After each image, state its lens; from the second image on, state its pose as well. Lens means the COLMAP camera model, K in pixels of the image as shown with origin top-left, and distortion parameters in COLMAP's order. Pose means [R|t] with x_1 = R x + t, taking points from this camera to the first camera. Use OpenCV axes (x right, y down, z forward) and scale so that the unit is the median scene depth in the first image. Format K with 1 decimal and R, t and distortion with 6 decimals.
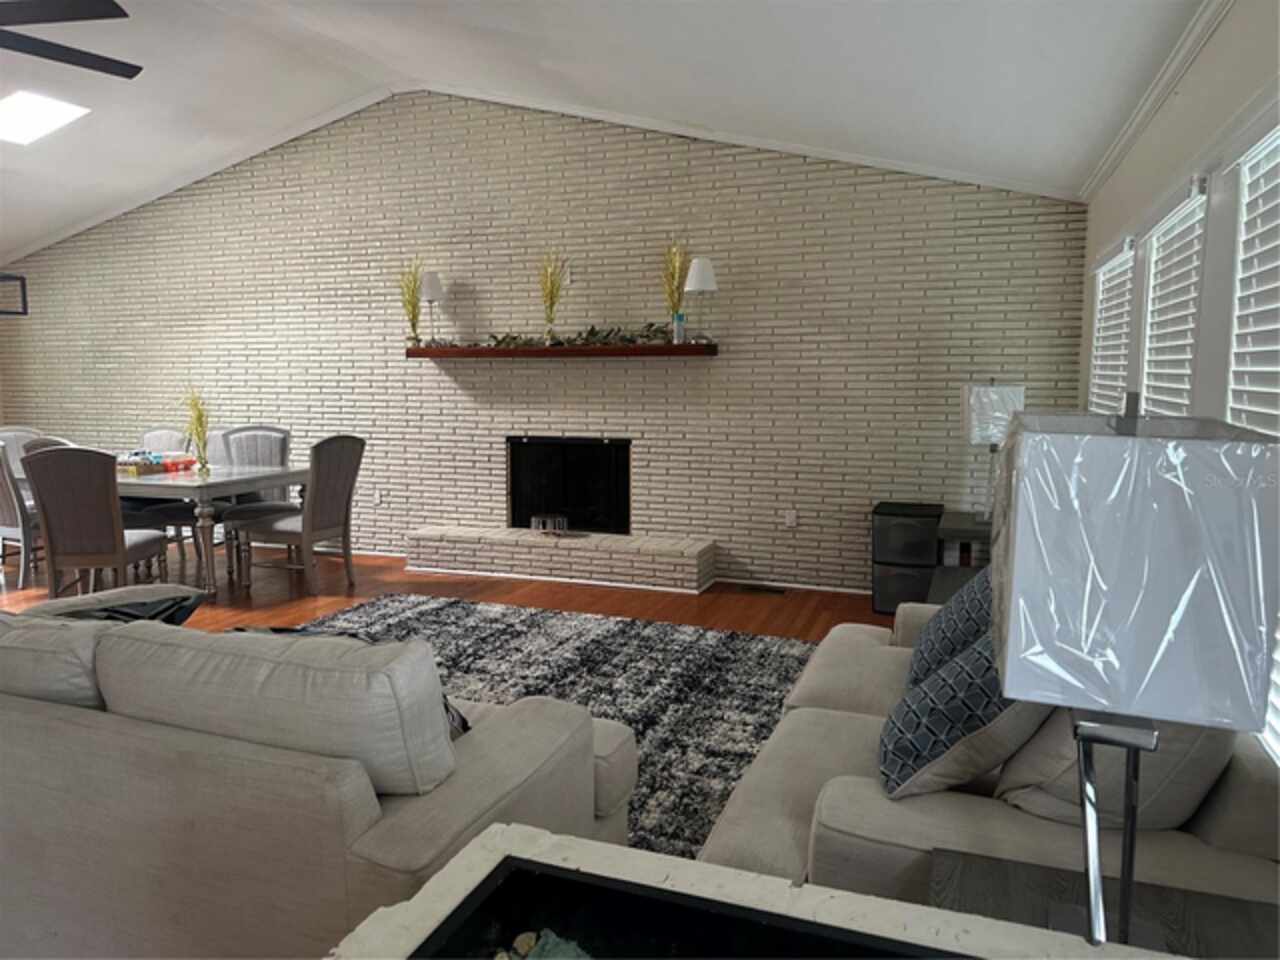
lens RADIAL K [[896.8, 0, 632.4], [0, 896.8, 472.9], [0, 0, 1]] dist [0.078447, -0.109204]
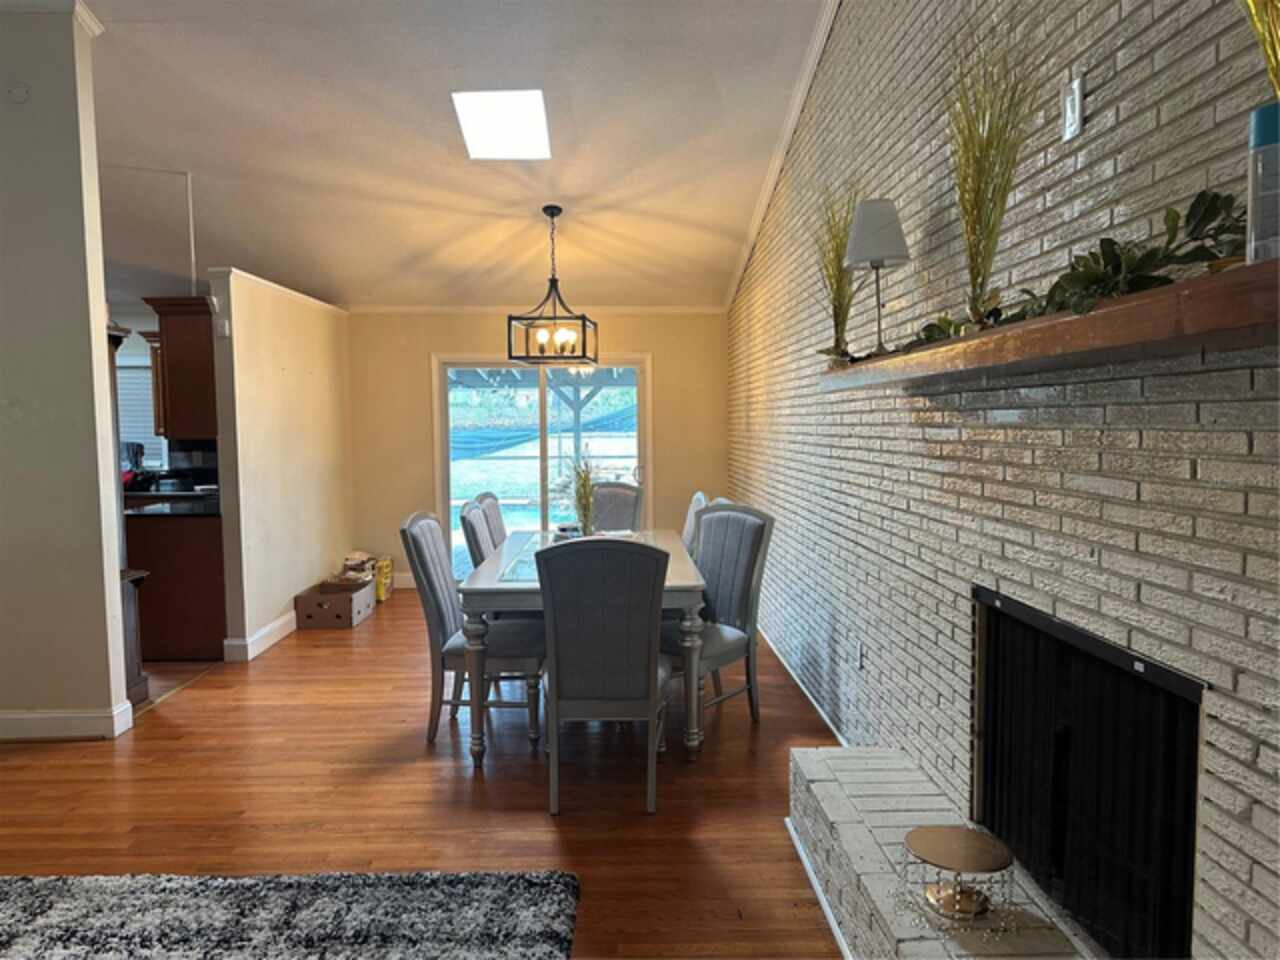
lens RADIAL K [[896.8, 0, 632.4], [0, 896.8, 472.9], [0, 0, 1]] dist [0.078447, -0.109204]
pose [[0.375199, 0.051293, -0.925524, 0.154020], [-0.092200, 0.995581, 0.017798, -0.078927], [0.922348, 0.078655, 0.378270, 0.695964]]
